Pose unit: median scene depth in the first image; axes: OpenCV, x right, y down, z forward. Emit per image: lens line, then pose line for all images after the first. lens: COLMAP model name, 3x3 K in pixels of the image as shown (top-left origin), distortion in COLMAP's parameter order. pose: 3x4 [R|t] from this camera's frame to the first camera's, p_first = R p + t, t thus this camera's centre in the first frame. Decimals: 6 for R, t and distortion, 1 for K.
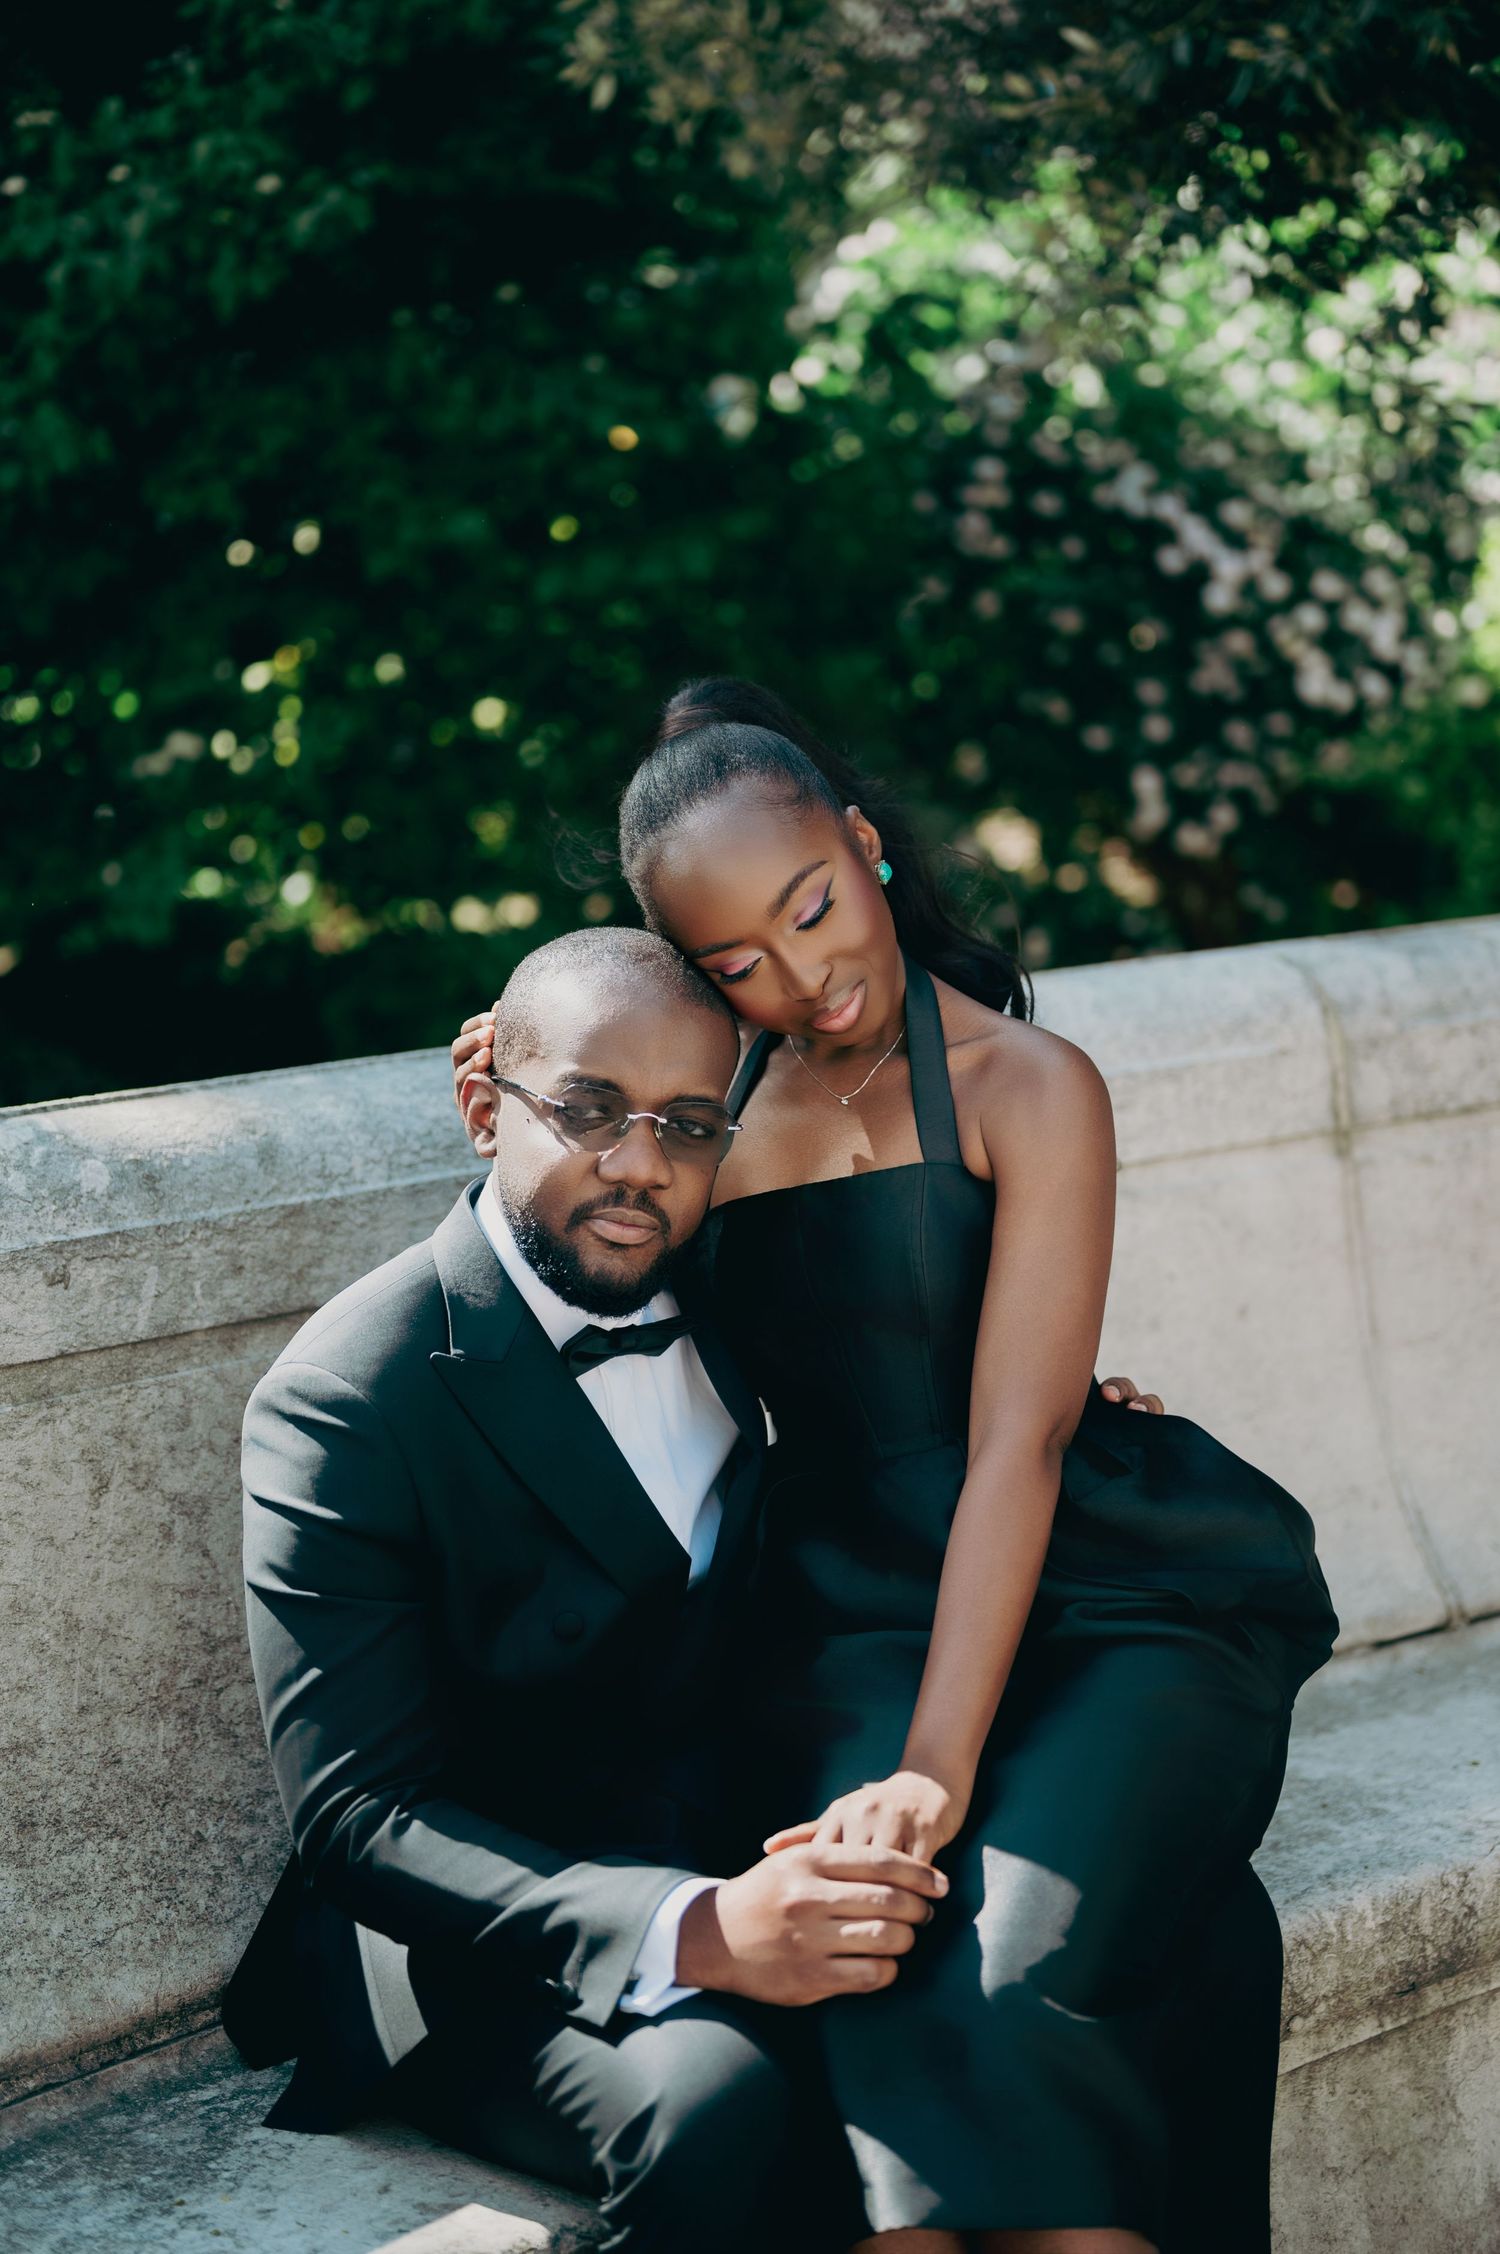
lens RADIAL K [[3503.5, 0, 744.5], [0, 3503.5, 1047.5], [0, 0, 1]] dist [-0.002021, -0.062444]
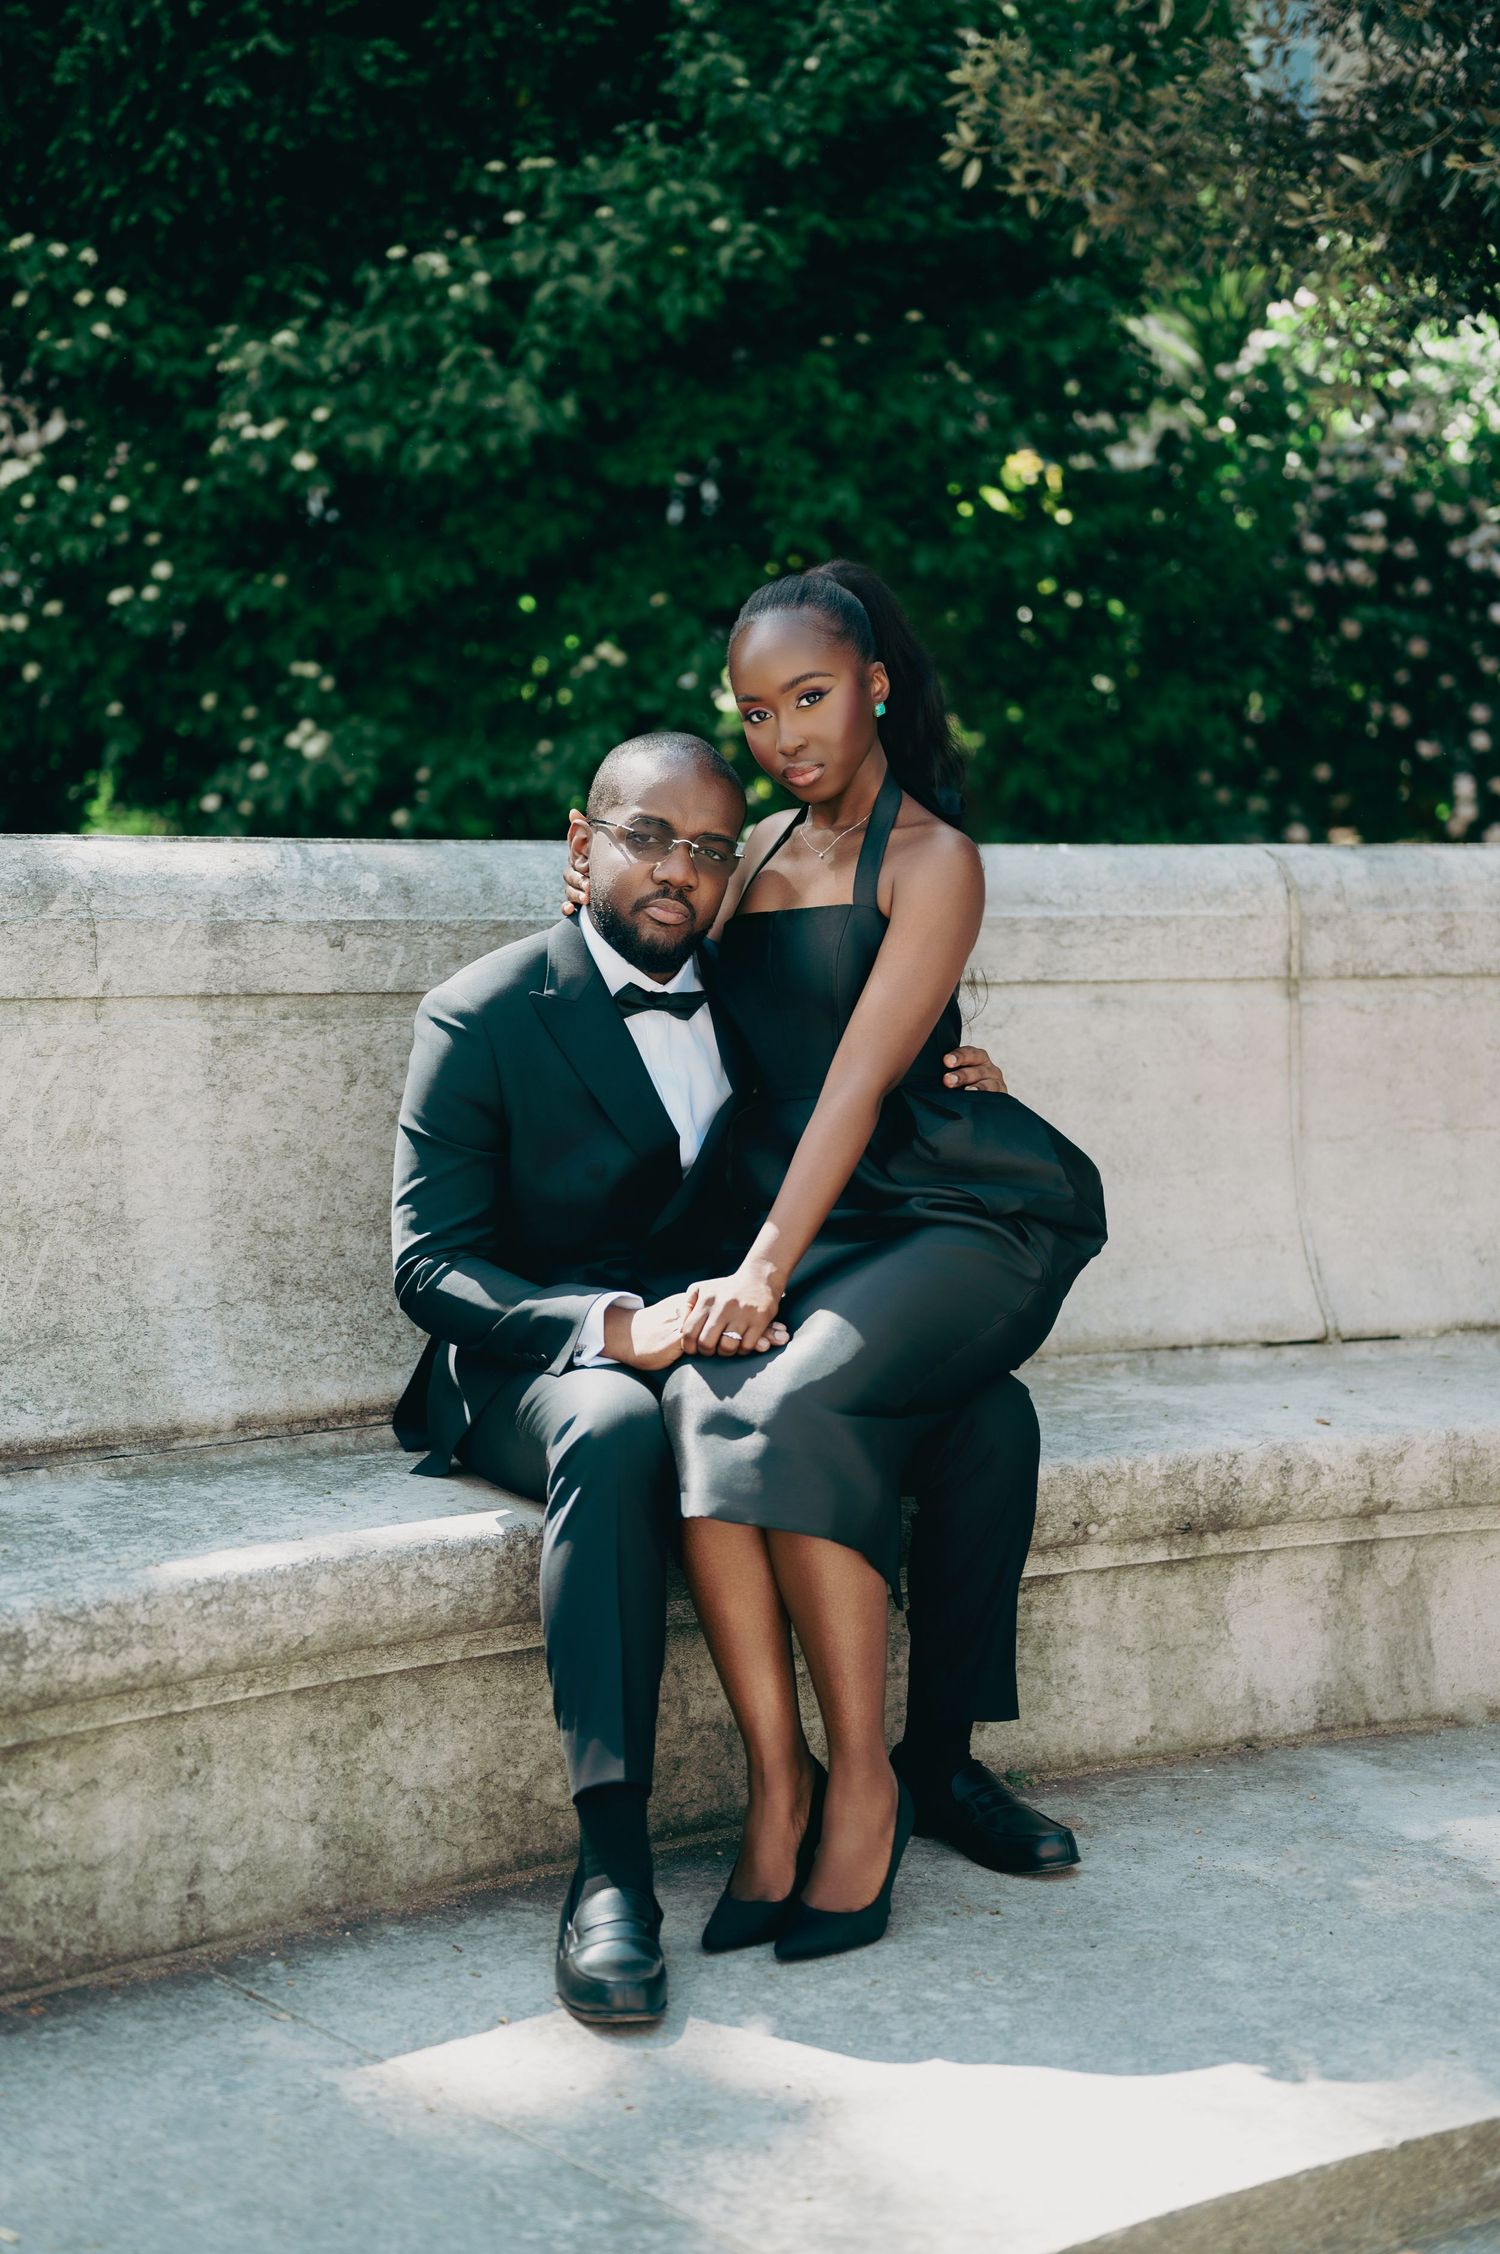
lens RADIAL K [[3499.9, 0, 750.0], [0, 3499.9, 1127.0], [0, 0, 1]] dist [0.114691, -0.104682]
pose [[0.980864, 0.104533, -0.164250, 0.238144], [-0.102517, 0.994515, 0.020726, 0.091809], [0.165516, -0.003491, 0.986201, -0.486238]]
